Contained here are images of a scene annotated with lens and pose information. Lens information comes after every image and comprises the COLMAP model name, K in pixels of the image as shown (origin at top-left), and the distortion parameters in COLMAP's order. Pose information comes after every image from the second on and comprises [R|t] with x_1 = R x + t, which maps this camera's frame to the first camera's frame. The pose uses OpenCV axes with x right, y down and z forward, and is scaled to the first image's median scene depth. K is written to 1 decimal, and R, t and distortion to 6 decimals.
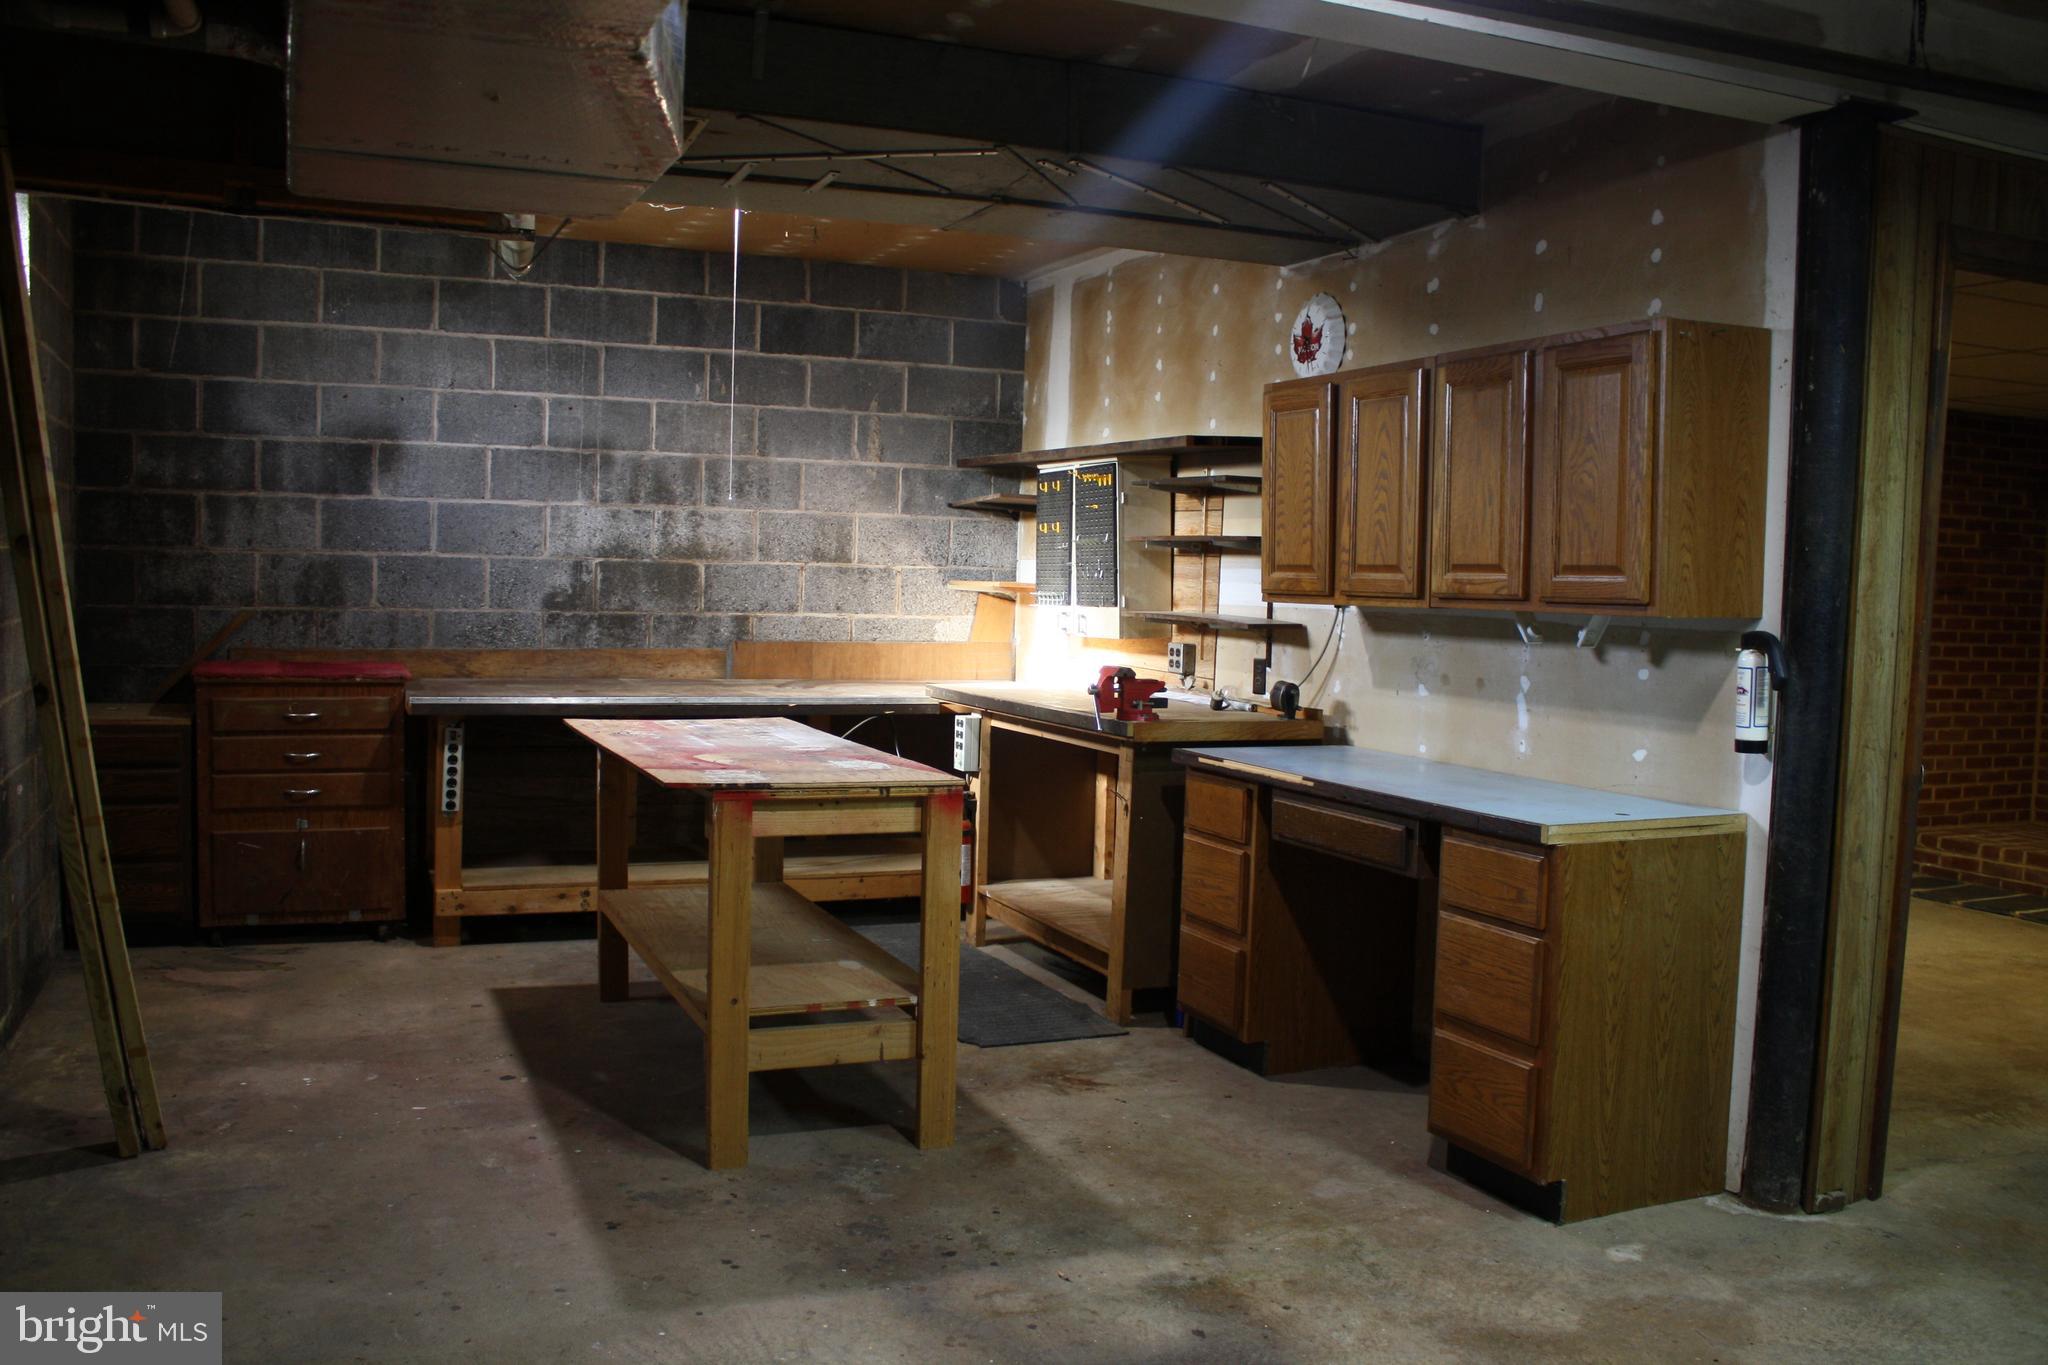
lens RADIAL K [[1718.6, 0, 1018.9], [0, 1718.6, 684.9], [0, 0, 1]] dist [-0.155467, 0.123702]
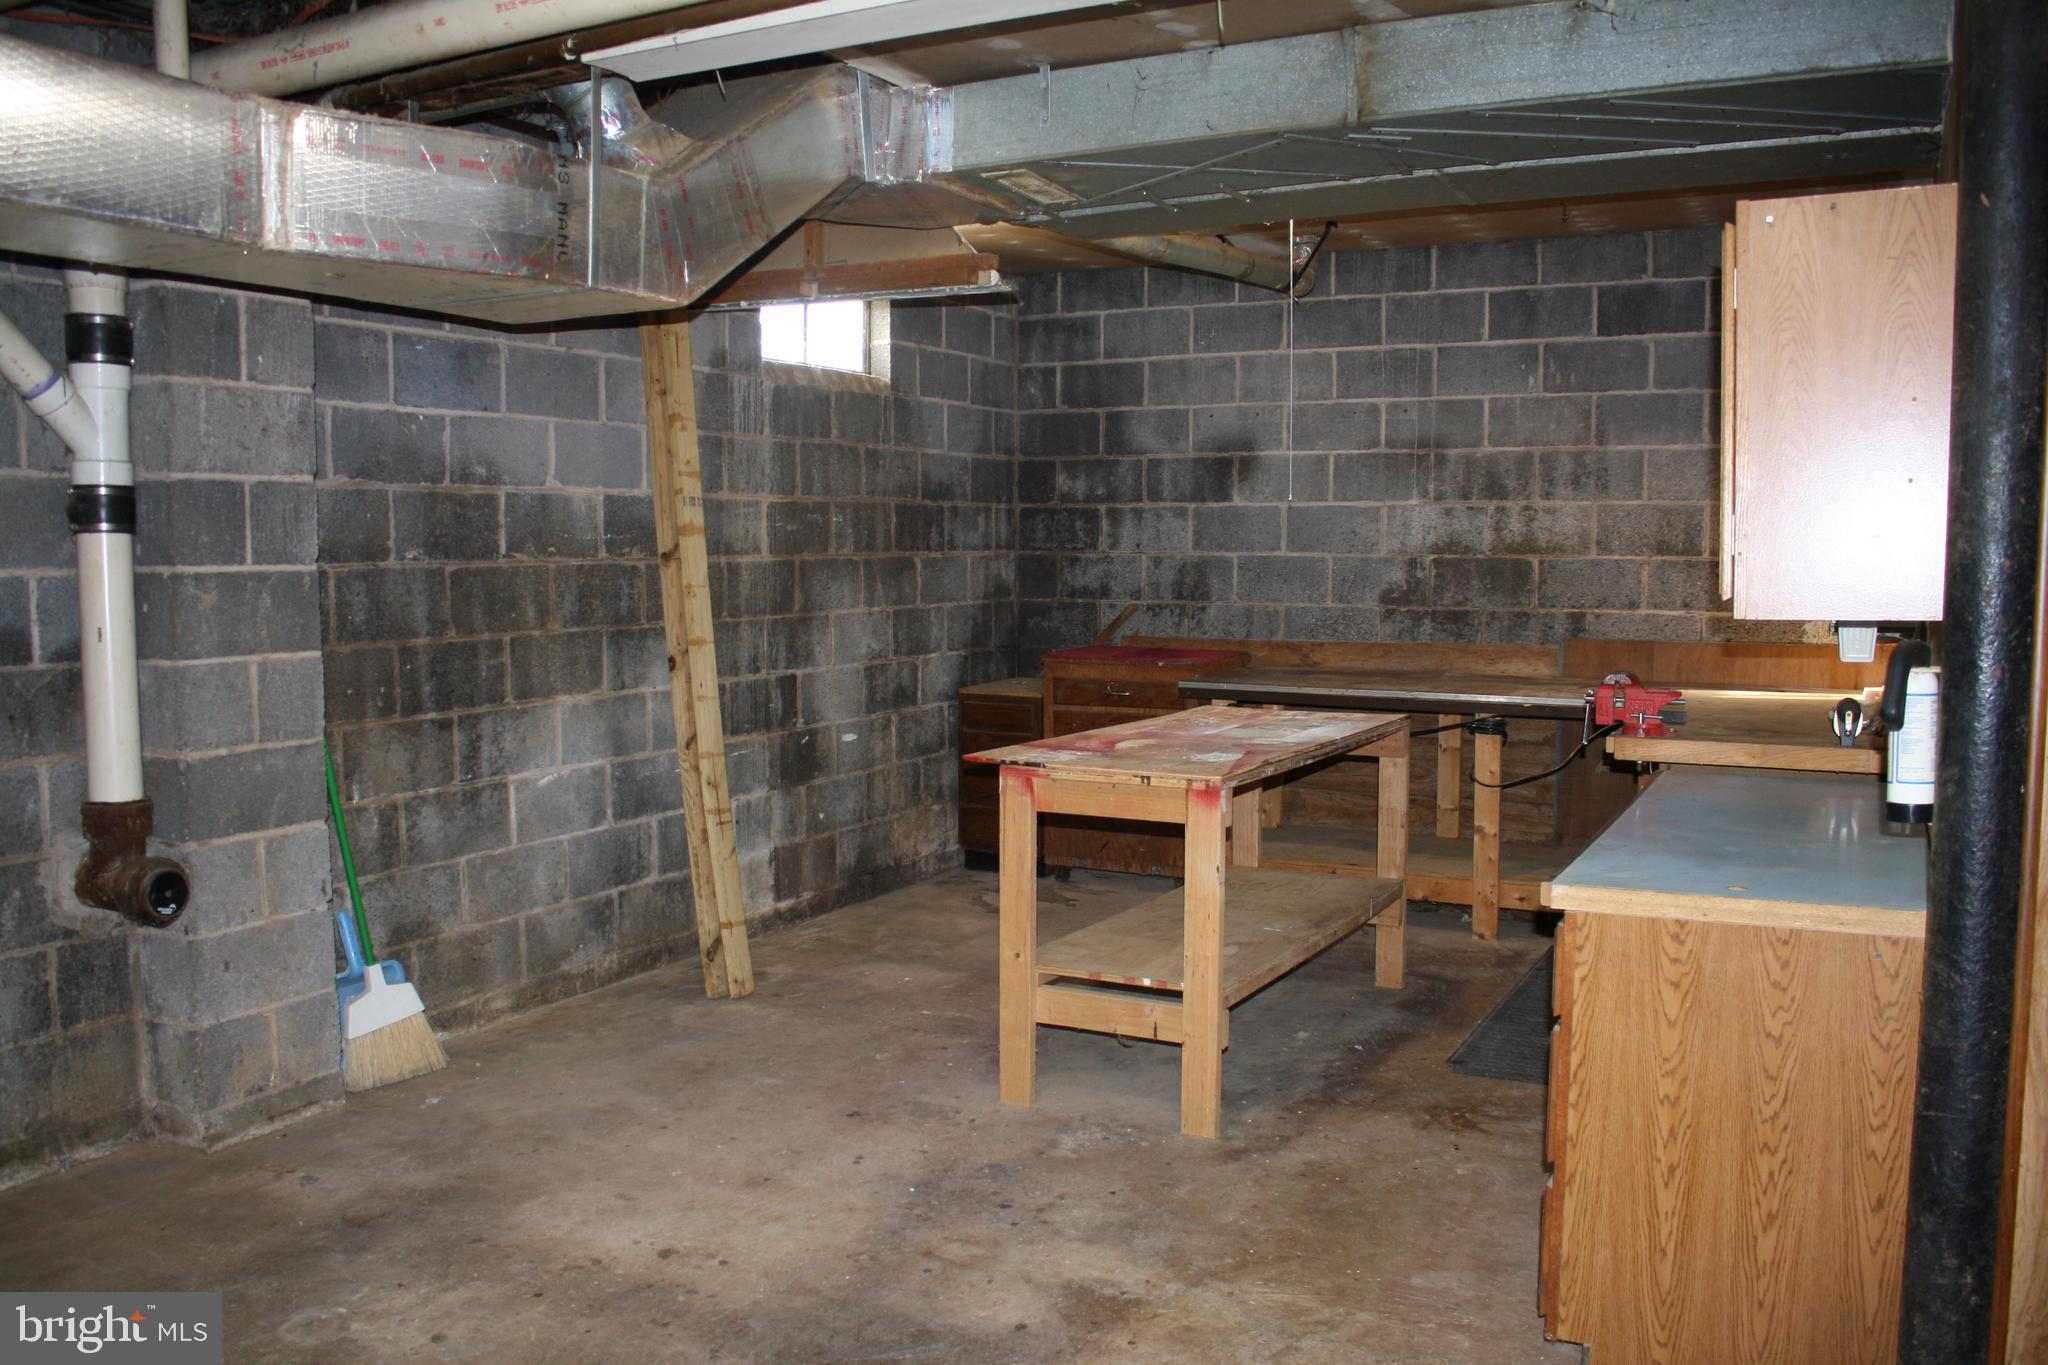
lens RADIAL K [[1718.6, 0, 1018.2], [0, 1718.6, 681.3], [0, 0, 1]] dist [-0.155467, 0.123702]
pose [[0.624744, 0.035688, -0.780013, 0.425802], [-0.034143, 0.999248, 0.018372, -0.009221], [0.780082, 0.015155, 0.625493, 0.175668]]
